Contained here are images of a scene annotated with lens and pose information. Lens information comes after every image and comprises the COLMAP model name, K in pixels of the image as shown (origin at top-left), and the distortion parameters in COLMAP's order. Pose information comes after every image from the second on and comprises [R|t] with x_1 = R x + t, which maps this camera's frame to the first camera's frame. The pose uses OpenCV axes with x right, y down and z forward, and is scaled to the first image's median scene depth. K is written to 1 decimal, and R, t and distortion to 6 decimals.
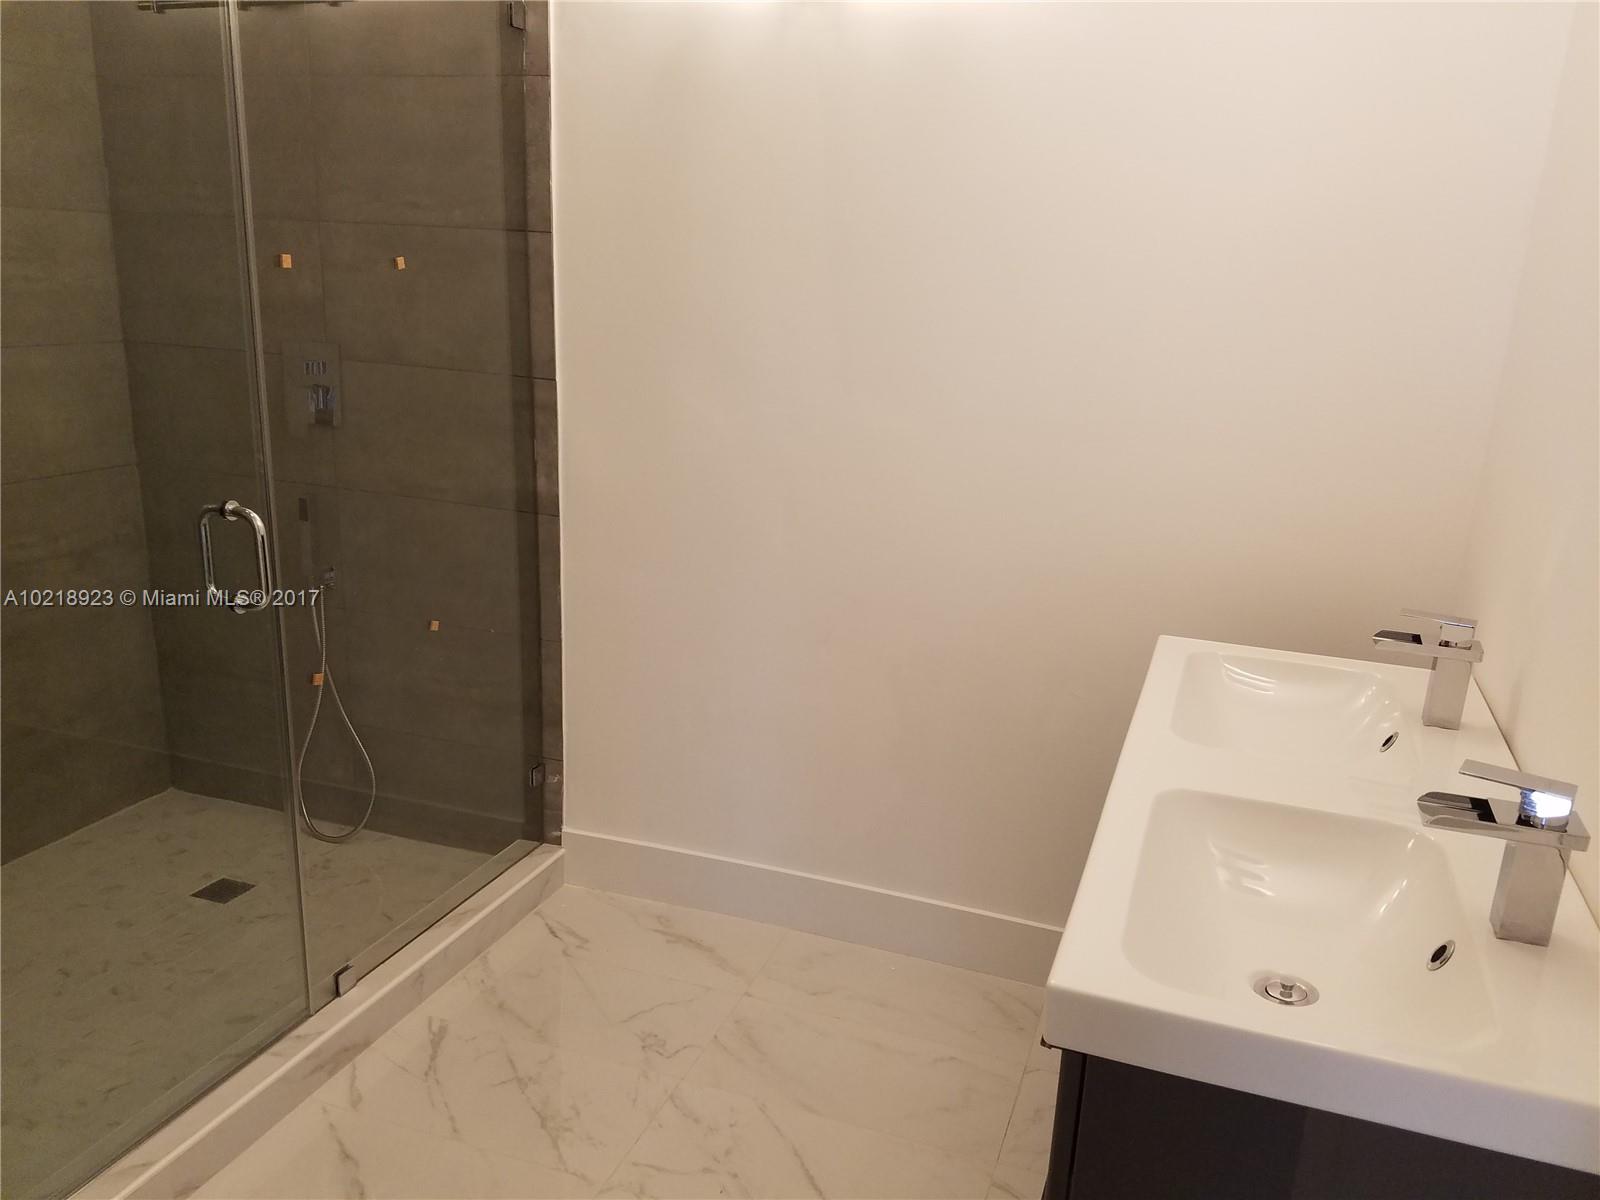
lens RADIAL K [[1197.2, 0, 825.7], [0, 1197.2, 598.6], [0, 0, 1]] dist [0.224481, -0.396091]
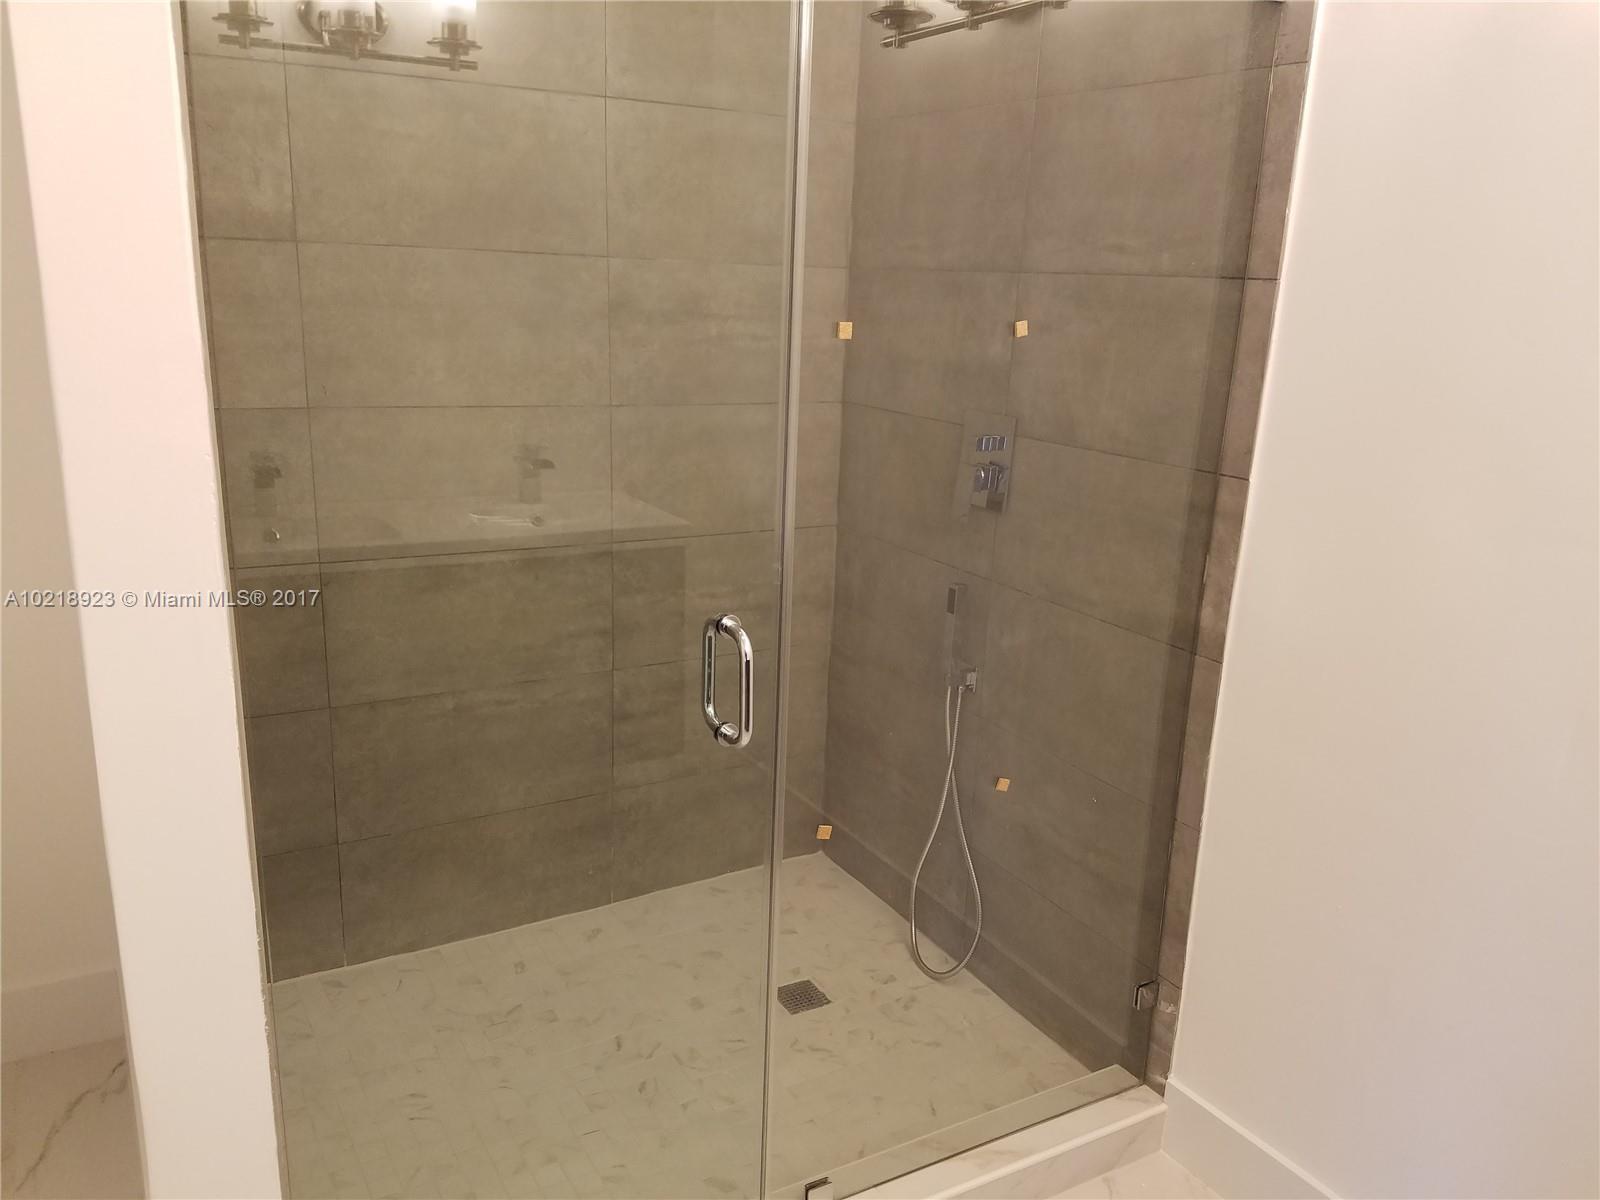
lens RADIAL K [[1197.2, 0, 825.7], [0, 1197.2, 598.6], [0, 0, 1]] dist [0.224481, -0.396091]
pose [[0.758368, 0.153349, -0.633532, 0.056936], [-0.173934, 0.984299, 0.030045, -0.085699], [0.628192, 0.087408, 0.773133, 0.277654]]
